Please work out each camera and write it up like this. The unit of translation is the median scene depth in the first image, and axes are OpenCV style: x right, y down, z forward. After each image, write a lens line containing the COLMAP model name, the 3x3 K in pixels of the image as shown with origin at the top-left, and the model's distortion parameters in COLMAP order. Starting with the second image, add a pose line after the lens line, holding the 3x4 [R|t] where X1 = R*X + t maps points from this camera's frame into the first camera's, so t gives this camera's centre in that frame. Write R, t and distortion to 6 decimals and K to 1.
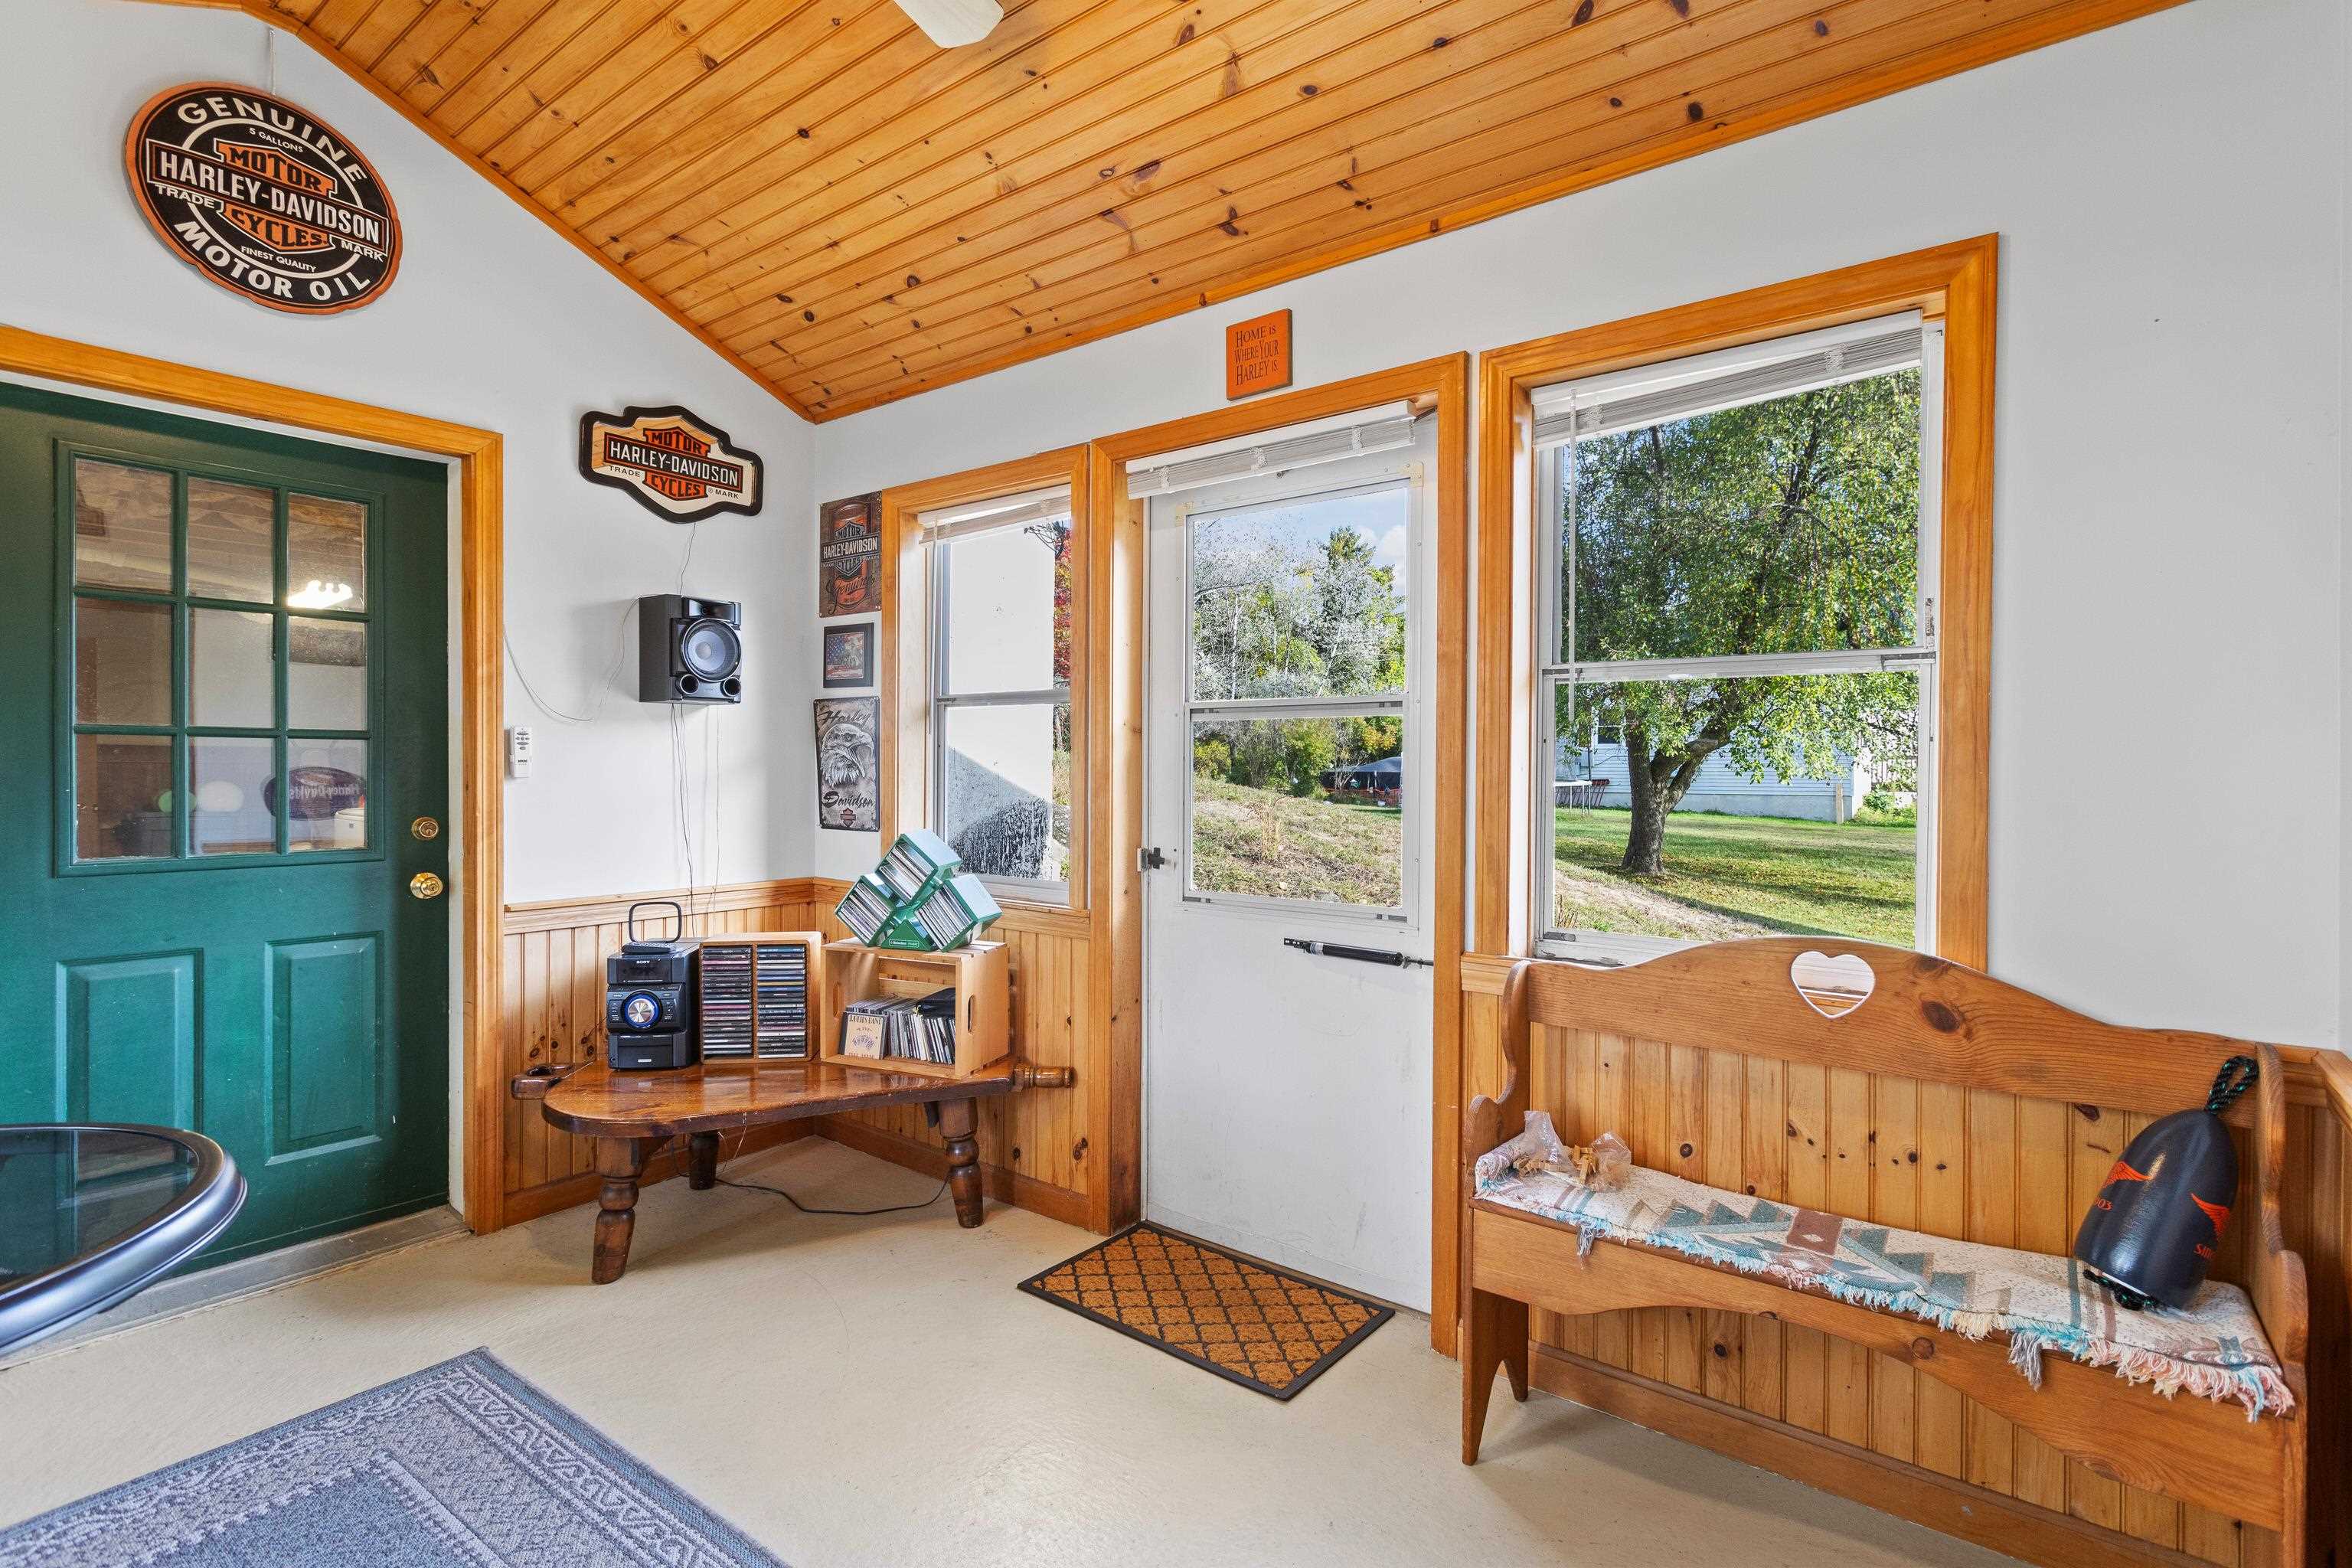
lens RADIAL K [[1112.5, 0, 1185.1], [0, 1112.5, 775.9], [0, 0, 1]] dist [0.005285, 0.000493]
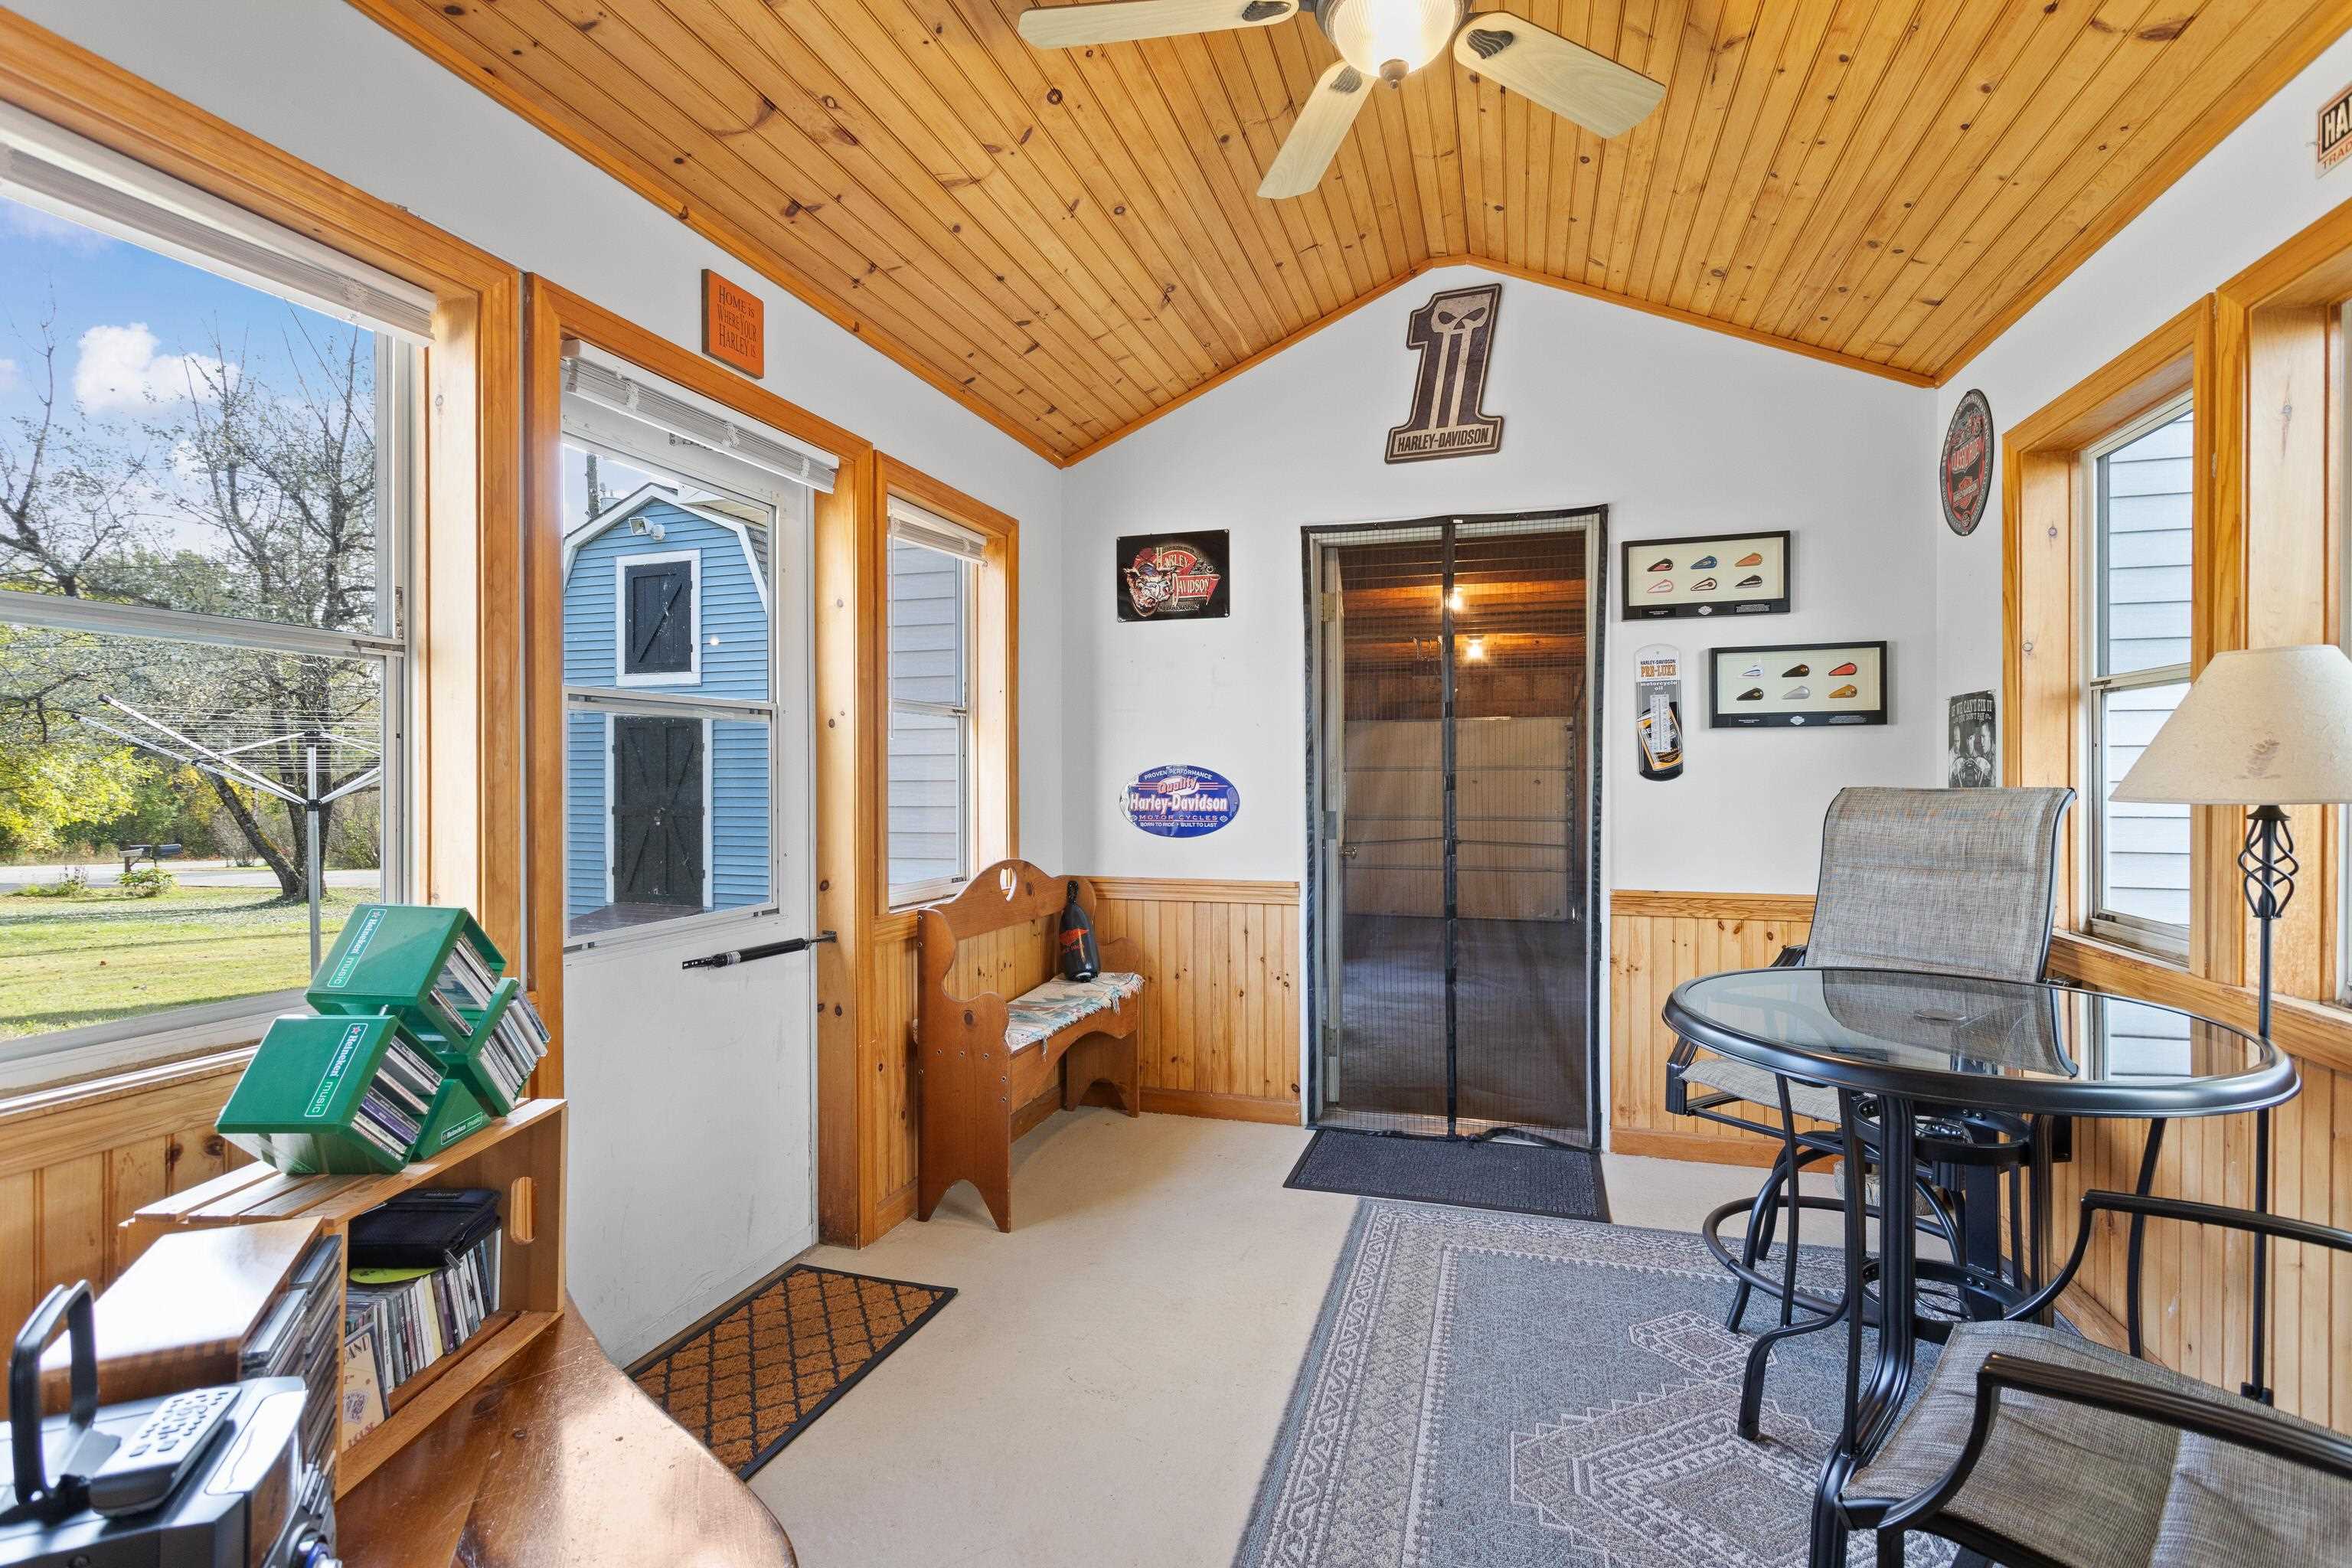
lens RADIAL K [[1112.5, 0, 1181.2], [0, 1112.5, 779.3], [0, 0, 1]] dist [0.005285, 0.000493]
pose [[-0.348251, -0.006962, 0.937376, -0.950193], [0.009784, 0.999891, 0.011062, -0.007984], [-0.937350, 0.013024, -0.348145, 0.996053]]
